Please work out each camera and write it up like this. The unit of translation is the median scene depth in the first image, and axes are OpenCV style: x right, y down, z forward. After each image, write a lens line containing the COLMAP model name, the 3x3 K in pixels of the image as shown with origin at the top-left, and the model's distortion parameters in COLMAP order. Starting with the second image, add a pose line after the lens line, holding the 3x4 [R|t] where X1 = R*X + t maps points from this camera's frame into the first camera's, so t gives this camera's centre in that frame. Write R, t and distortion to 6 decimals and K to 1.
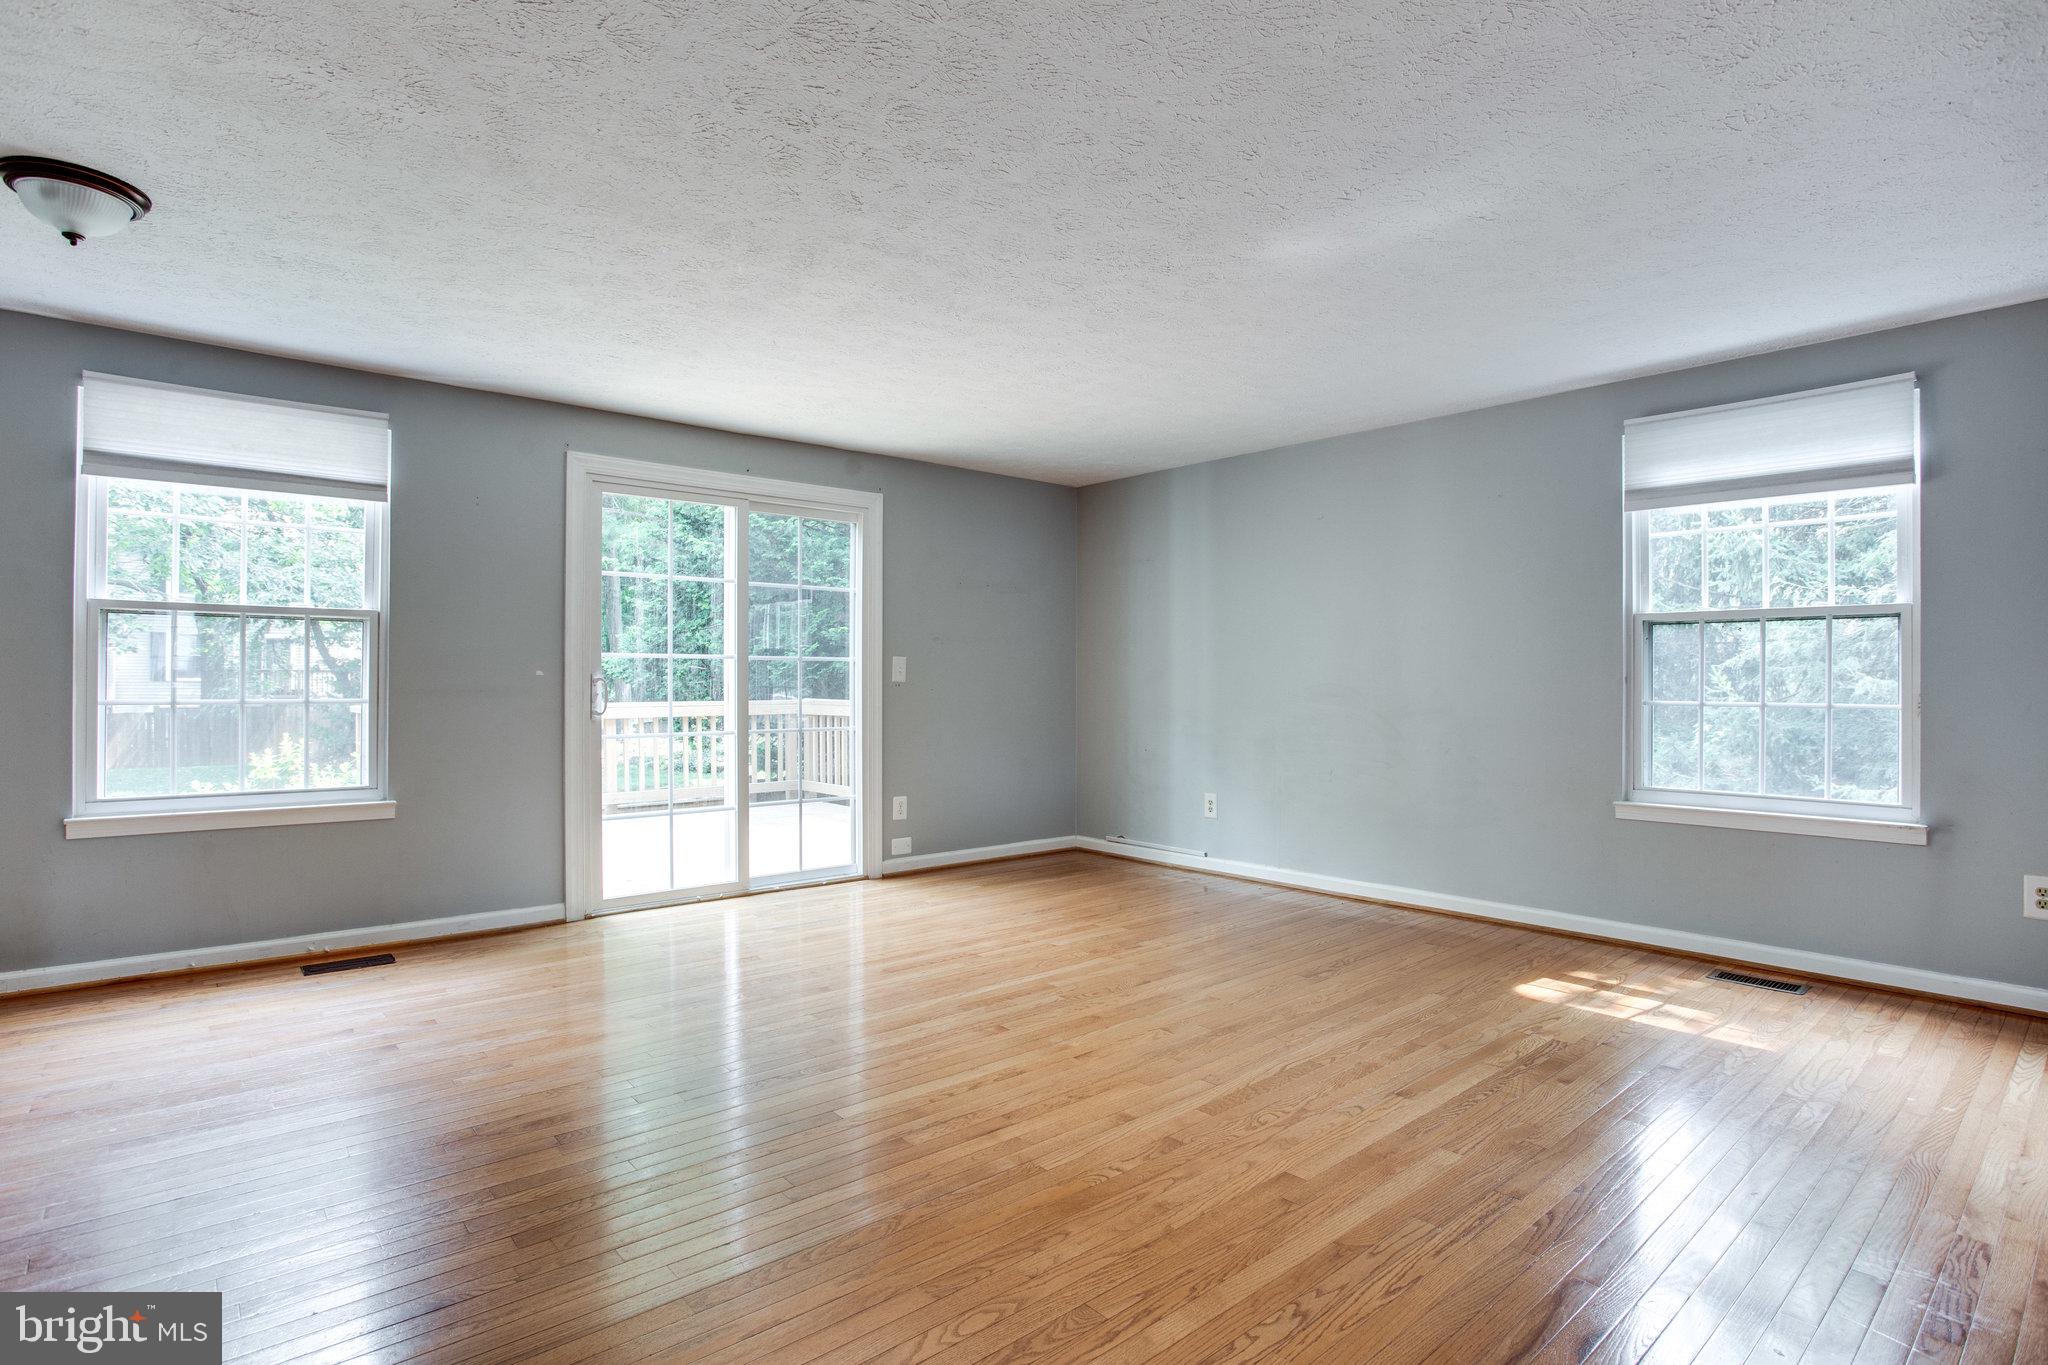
lens RADIAL K [[1007.1, 0, 1024.4], [0, 1007.1, 674.9], [0, 0, 1]] dist [-0.068225, 0.014905]
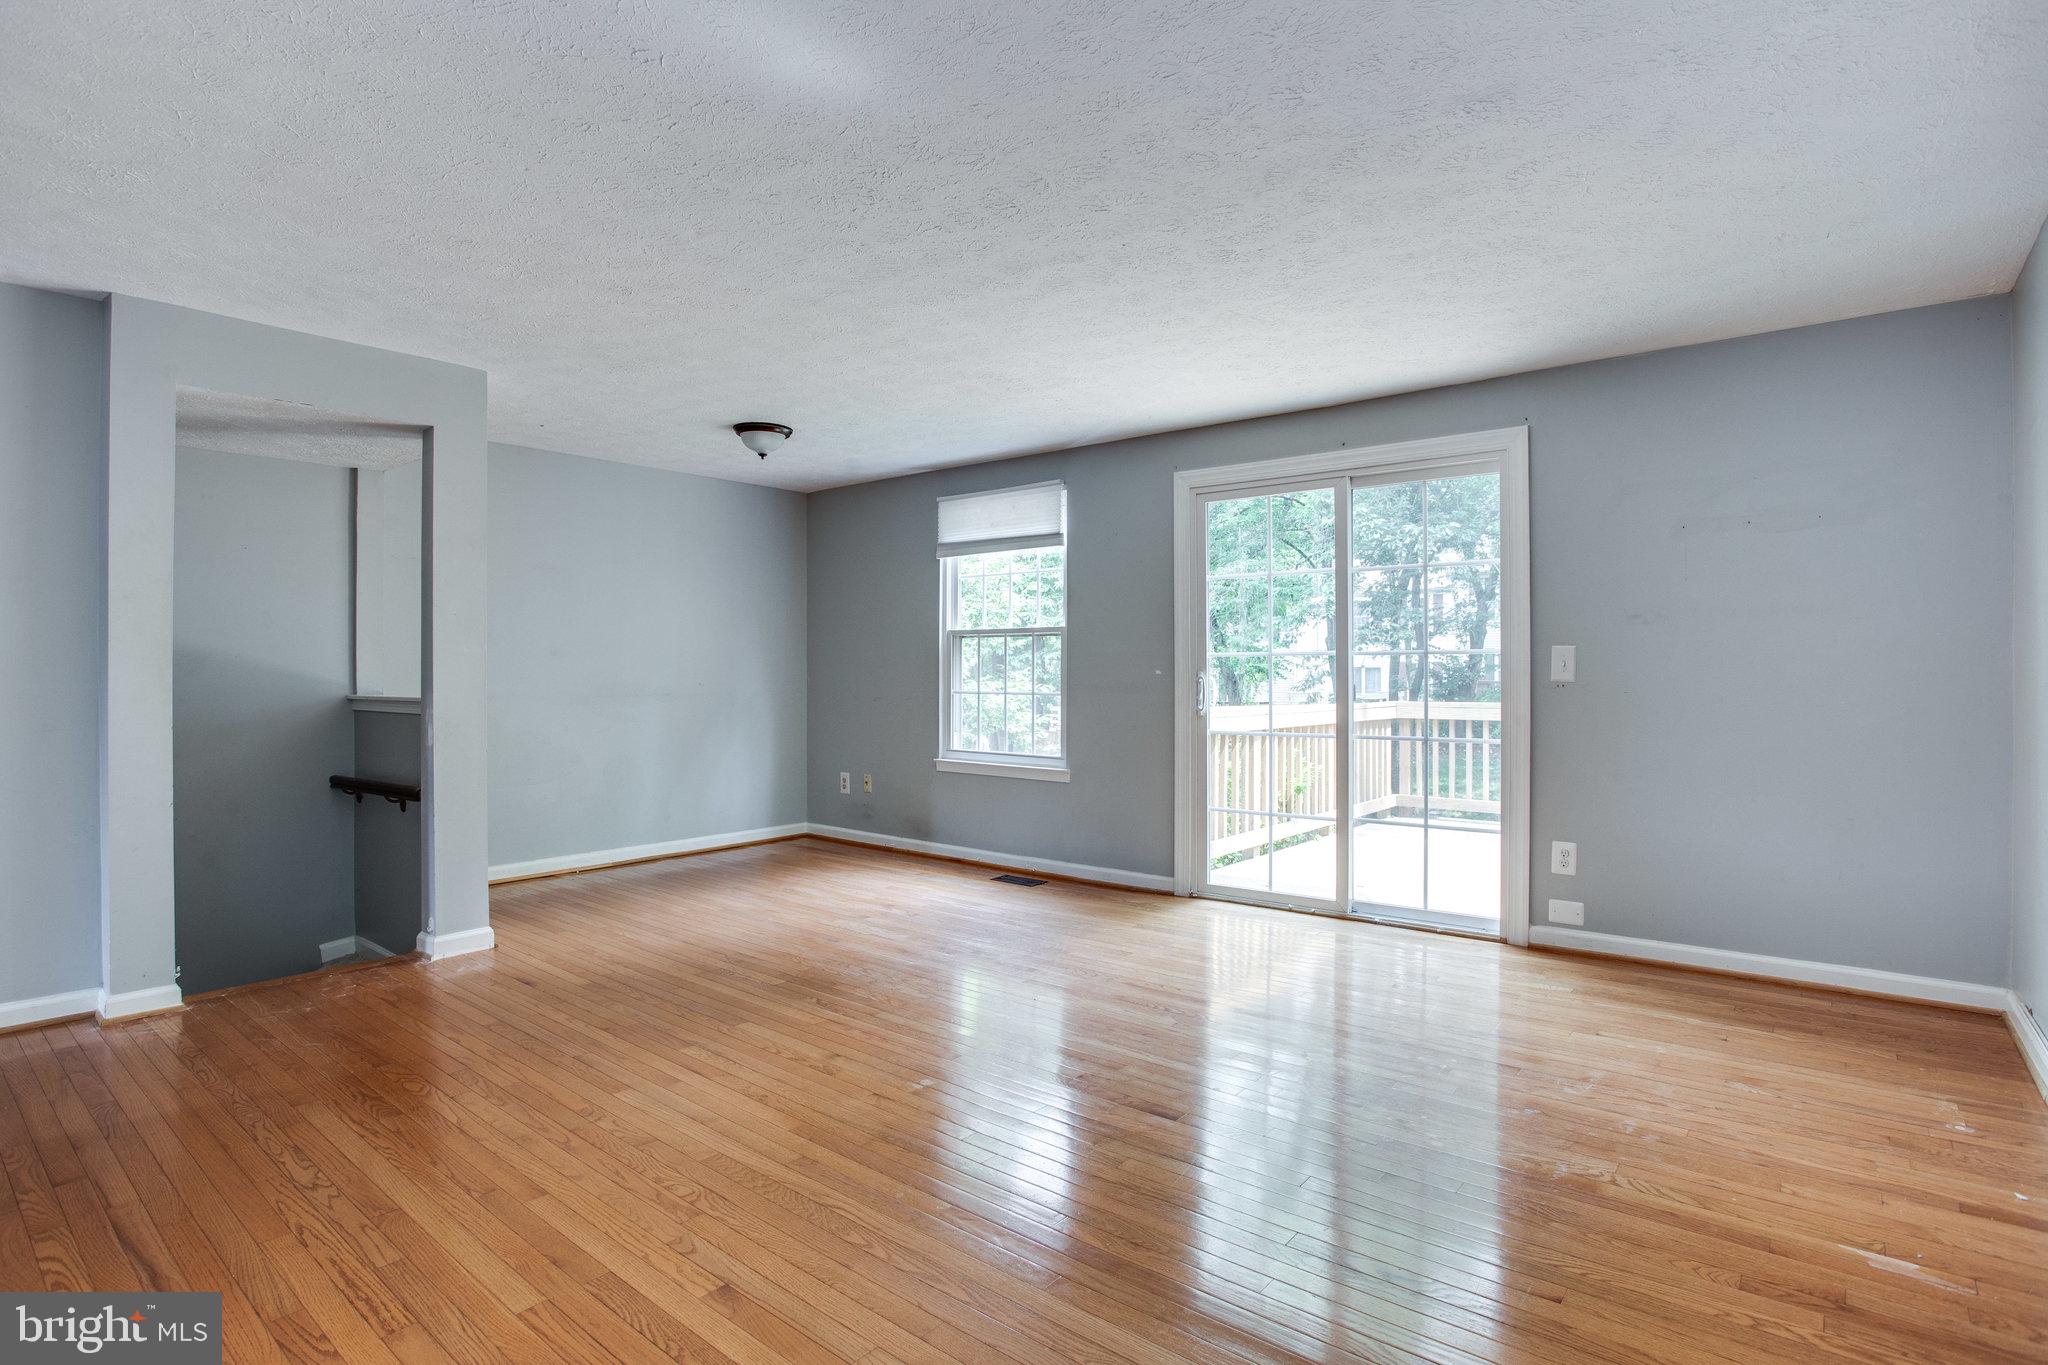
lens RADIAL K [[1022.0, 0, 1032.1], [0, 1022.0, 685.1], [0, 0, 1]] dist [-0.055205, 0.017346]
pose [[0.176111, 0.007251, -0.984344, 0.716134], [0.008158, 0.999928, 0.008826, 0.001127], [0.984337, -0.009584, 0.176039, 0.712488]]
